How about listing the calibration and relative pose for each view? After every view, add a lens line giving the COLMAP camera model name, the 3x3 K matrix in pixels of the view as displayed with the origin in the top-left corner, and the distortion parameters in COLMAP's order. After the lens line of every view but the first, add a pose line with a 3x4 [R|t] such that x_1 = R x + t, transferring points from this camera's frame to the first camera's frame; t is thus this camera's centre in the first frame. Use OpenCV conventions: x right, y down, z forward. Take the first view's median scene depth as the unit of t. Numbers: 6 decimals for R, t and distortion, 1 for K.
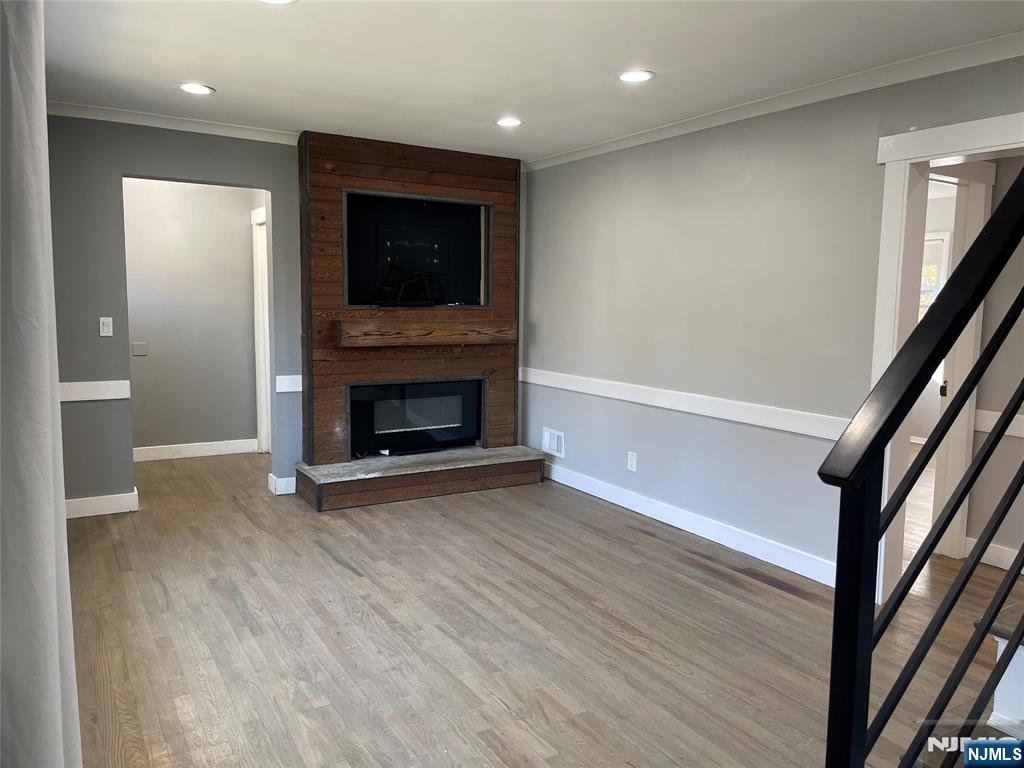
lens RADIAL K [[772.1, 0, 515.6], [0, 772.1, 382.7], [0, 0, 1]] dist [0.066662, -0.079718]
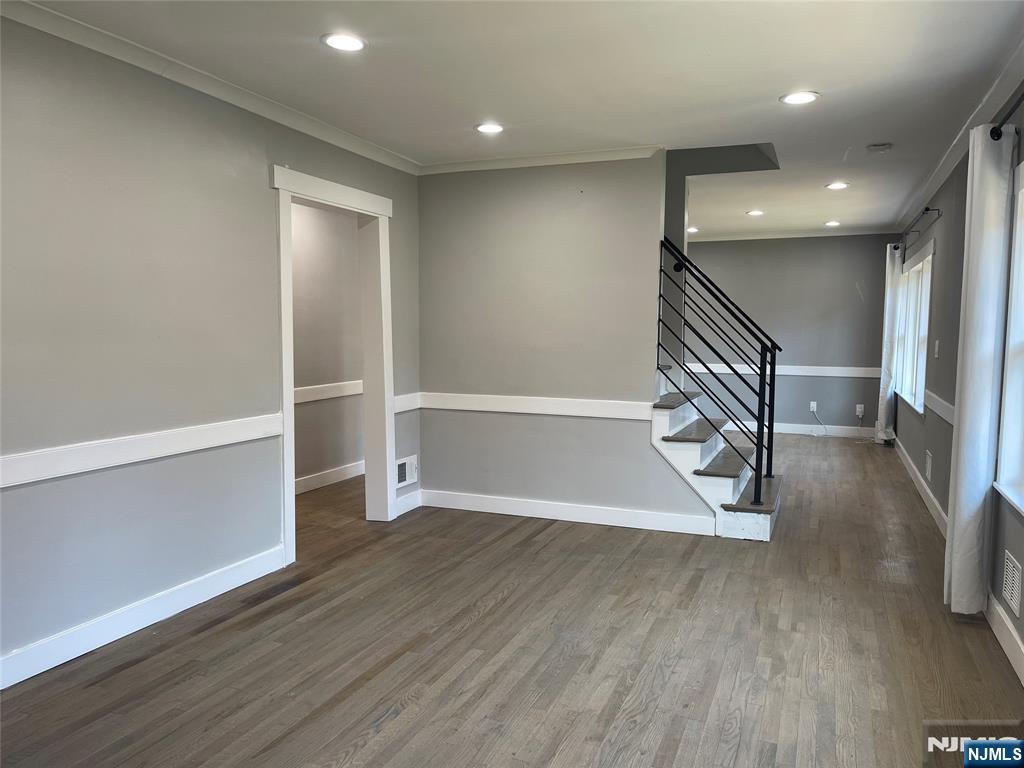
lens RADIAL K [[772.1, 0, 514.3], [0, 772.1, 387.9], [0, 0, 1]] dist [0.066662, -0.079718]
pose [[-0.608429, -0.084341, 0.789114, -0.702692], [0.064466, 0.985798, 0.155068, -0.152793], [-0.790986, 0.145219, -0.594351, 1.490564]]
